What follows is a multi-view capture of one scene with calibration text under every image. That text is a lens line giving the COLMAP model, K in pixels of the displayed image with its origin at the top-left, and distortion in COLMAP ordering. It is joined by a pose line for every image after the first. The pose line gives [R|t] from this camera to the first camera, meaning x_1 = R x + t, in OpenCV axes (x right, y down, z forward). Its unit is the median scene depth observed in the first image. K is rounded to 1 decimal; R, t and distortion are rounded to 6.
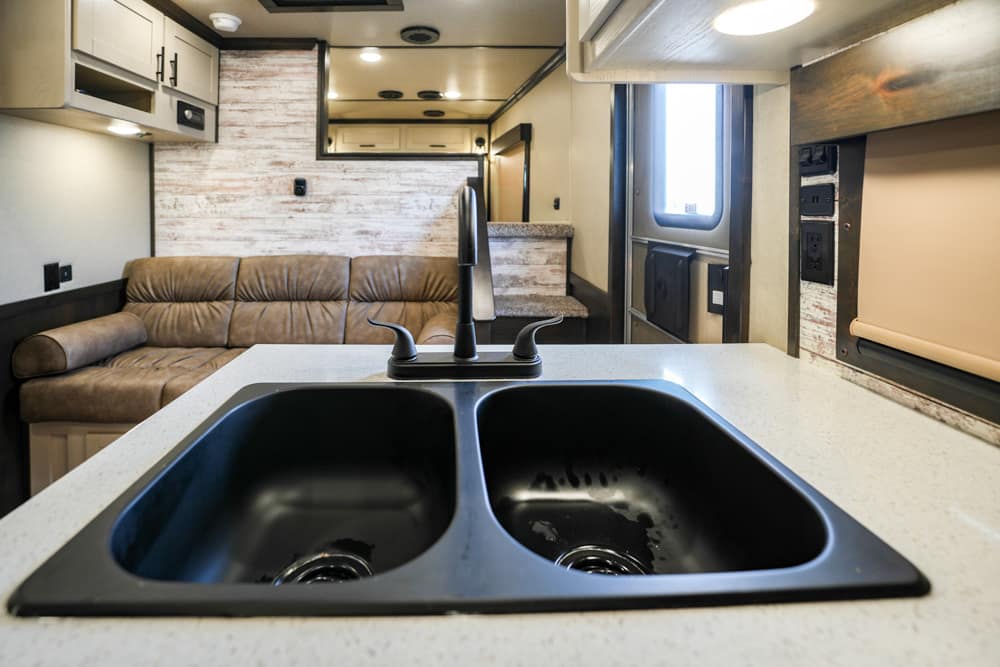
lens RADIAL K [[434.9, 0, 453.8], [0, 434.9, 202.5], [0, 0, 1]] dist [-0.030349, 0.003936]
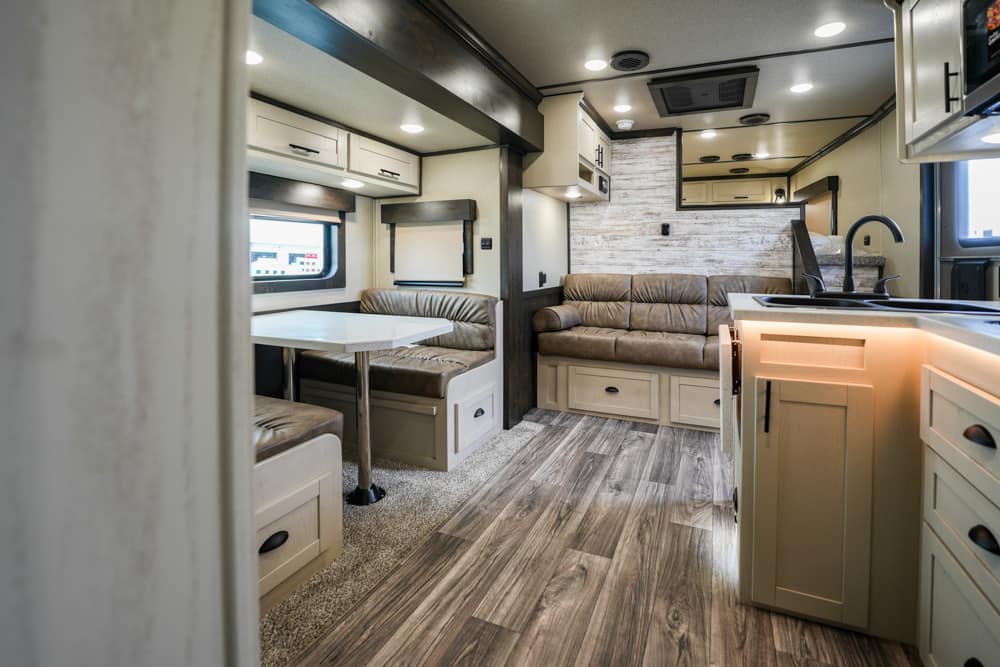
lens RADIAL K [[434.9, 0, 552.4], [0, 434.9, 252.6], [0, 0, 1]] dist [-0.030349, 0.003936]
pose [[0.937534, 0.000453, -0.347894, -0.203510], [-0.003569, 0.999959, -0.008314, 0.057477], [0.347876, 0.009037, 0.937497, -0.517678]]
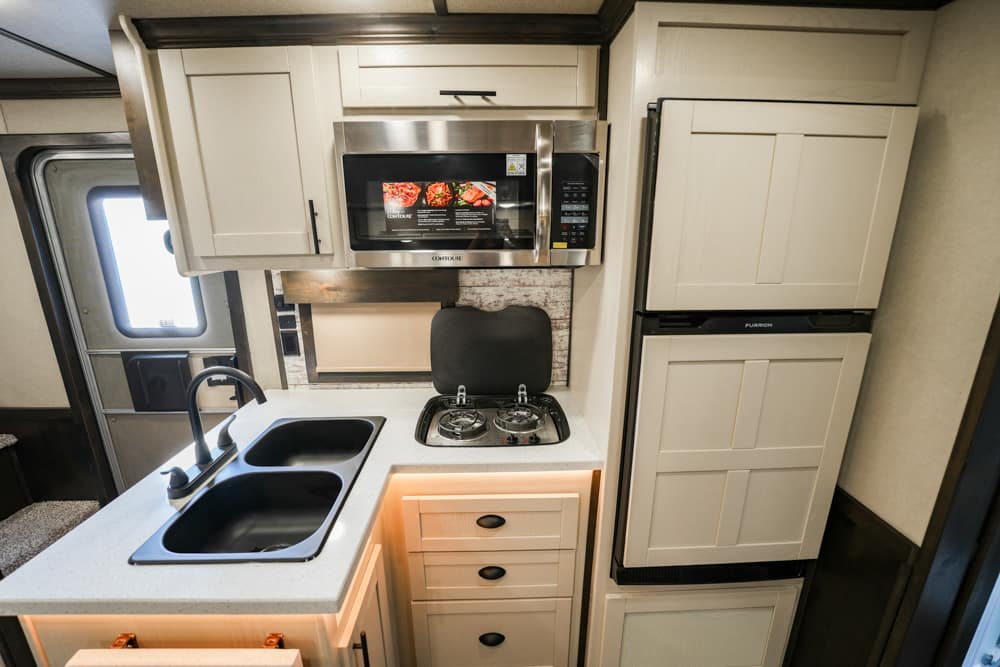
lens RADIAL K [[411.6, 0, 496.7], [0, 411.6, 332.9], [0, 0, 1]] dist [-0.022247, 0.000126]
pose [[-0.032526, -0.252508, 0.967048, -0.453512], [-0.008724, 0.967595, 0.252357, -0.174886], [-0.999433, -0.000228, -0.033675, -0.019765]]
